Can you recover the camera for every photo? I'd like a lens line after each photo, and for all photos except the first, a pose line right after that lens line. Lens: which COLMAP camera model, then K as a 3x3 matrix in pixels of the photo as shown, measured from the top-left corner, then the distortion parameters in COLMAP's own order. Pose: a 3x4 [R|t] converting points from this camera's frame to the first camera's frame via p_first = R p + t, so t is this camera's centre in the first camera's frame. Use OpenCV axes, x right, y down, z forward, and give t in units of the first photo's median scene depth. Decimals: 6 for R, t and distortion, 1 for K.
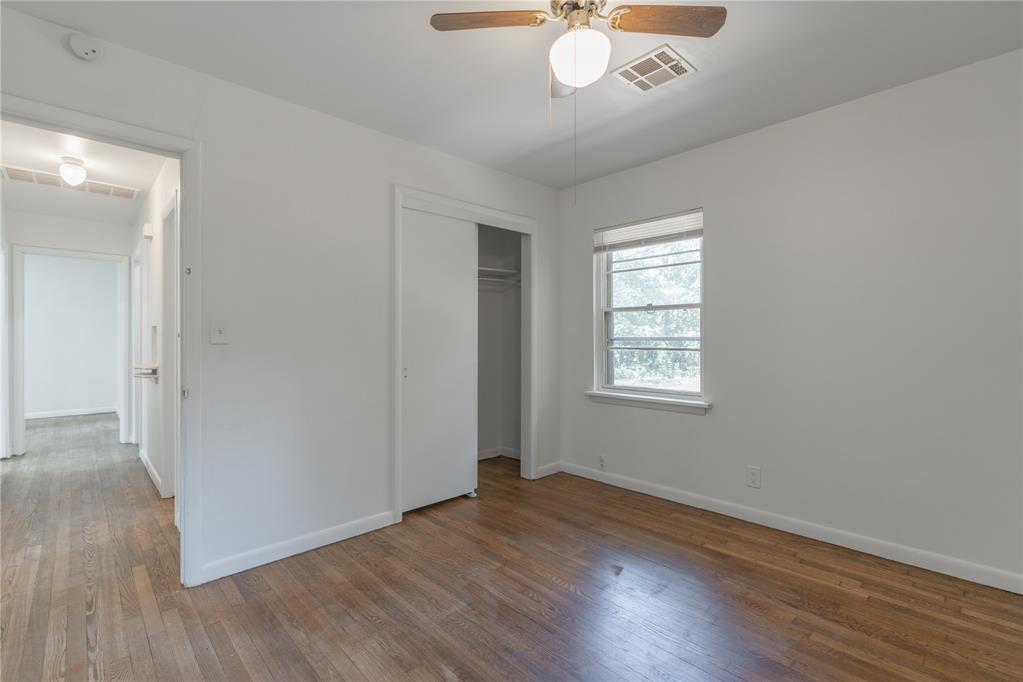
lens RADIAL K [[459.2, 0, 515.3], [0, 459.2, 338.8], [0, 0, 1]] dist [-0.007103, 0.003034]
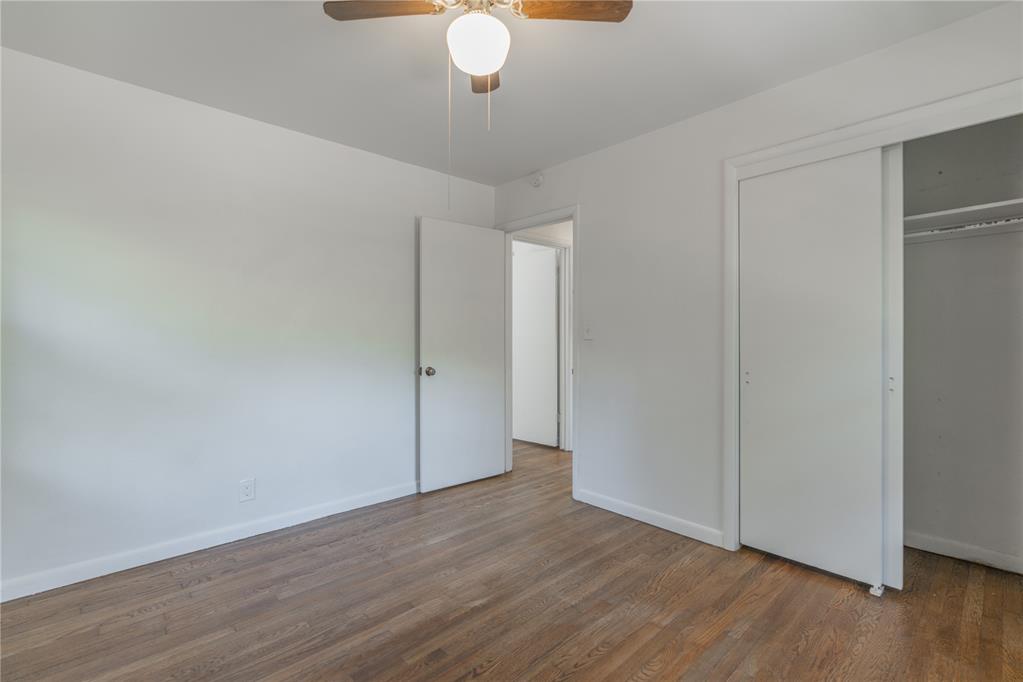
lens RADIAL K [[459.2, 0, 514.0], [0, 459.2, 335.7], [0, 0, 1]] dist [-0.007103, 0.003034]
pose [[-0.010909, 0.002672, -0.999937, 0.674402], [-0.001365, 0.999995, 0.002687, -0.004012], [0.999940, 0.001394, -0.010906, 0.670912]]
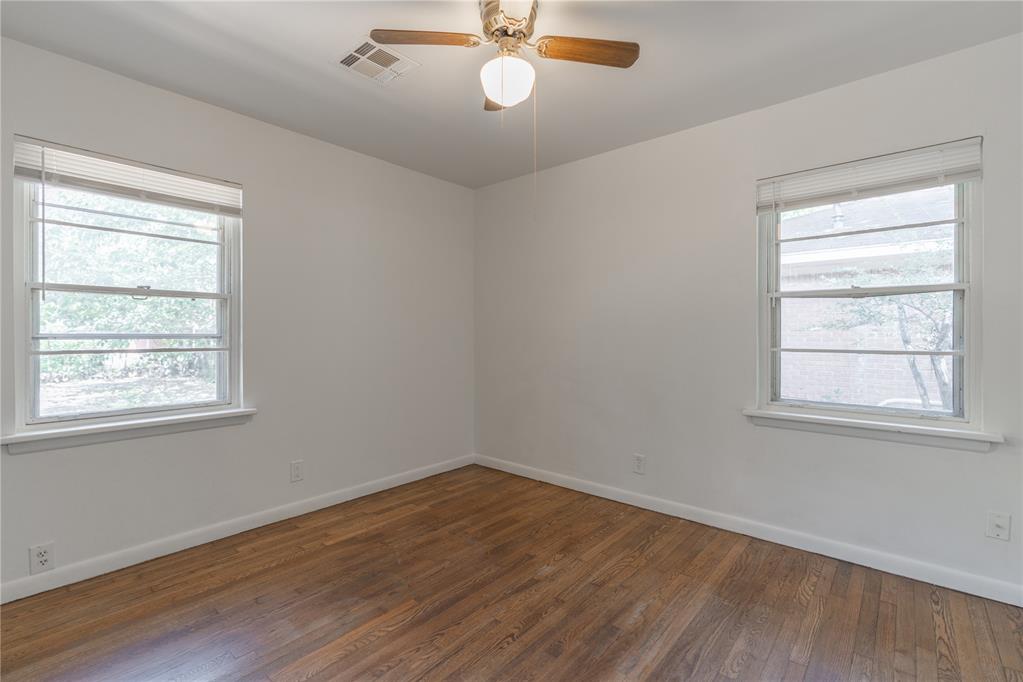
lens RADIAL K [[459.2, 0, 507.9], [0, 459.2, 335.8], [0, 0, 1]] dist [-0.007103, 0.003034]
pose [[-0.091372, 0.001935, 0.995815, -0.590297], [0.003856, 0.999991, -0.001590, 0.003466], [-0.995809, 0.003695, -0.091378, 0.679778]]
